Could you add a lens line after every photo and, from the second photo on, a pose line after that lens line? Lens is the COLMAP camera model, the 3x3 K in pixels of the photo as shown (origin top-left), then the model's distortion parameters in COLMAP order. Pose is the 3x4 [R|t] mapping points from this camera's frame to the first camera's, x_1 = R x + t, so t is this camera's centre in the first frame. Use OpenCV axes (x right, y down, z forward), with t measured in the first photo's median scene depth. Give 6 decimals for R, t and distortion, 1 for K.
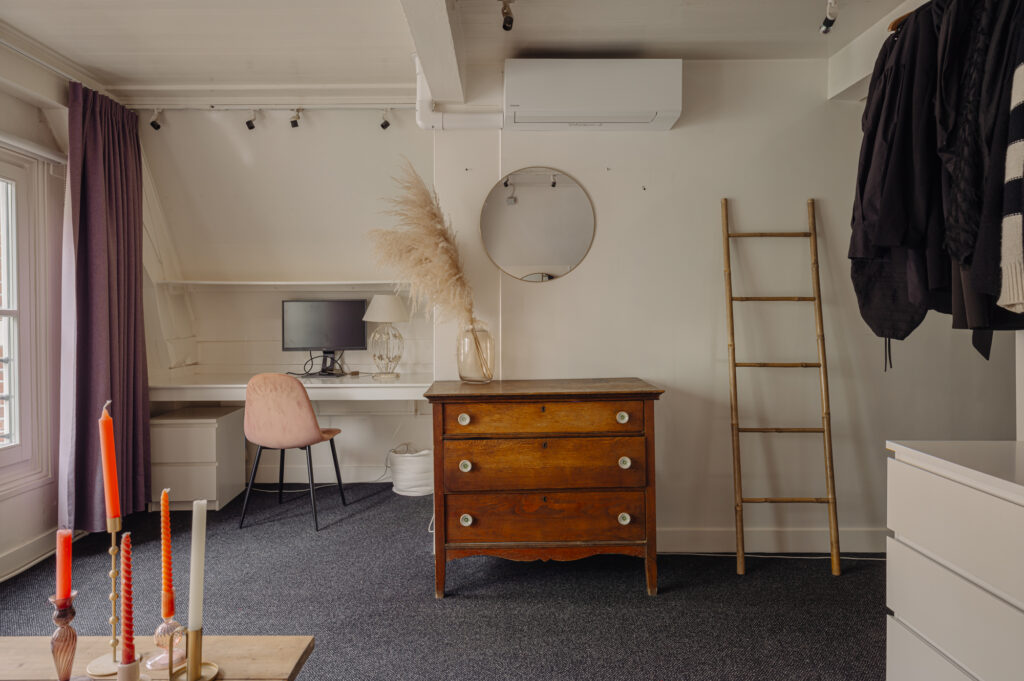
lens RADIAL K [[610.2, 0, 508.9], [0, 610.2, 317.0], [0, 0, 1]] dist [0.007550, -0.003031]
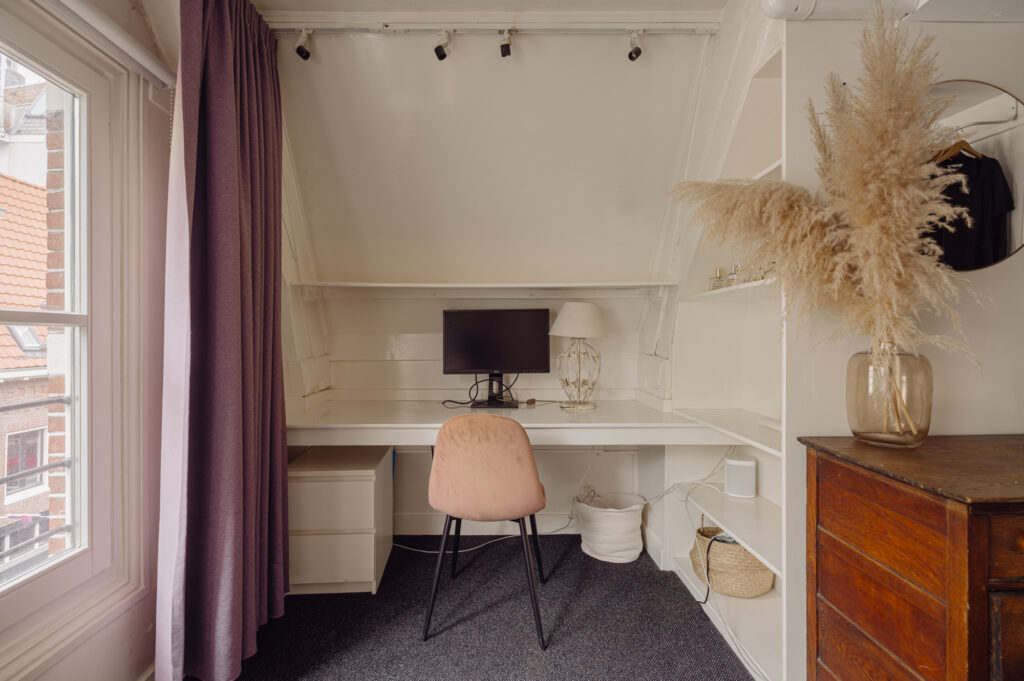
lens RADIAL K [[466.7, 0, 510.7], [0, 466.7, 329.5], [0, 0, 1]] dist [0.002228, 0.000196]
pose [[0.999933, 0.004360, 0.010690, -0.346309], [-0.004259, 0.999946, -0.009497, 0.004569], [-0.010731, 0.009450, 0.999898, 0.470560]]
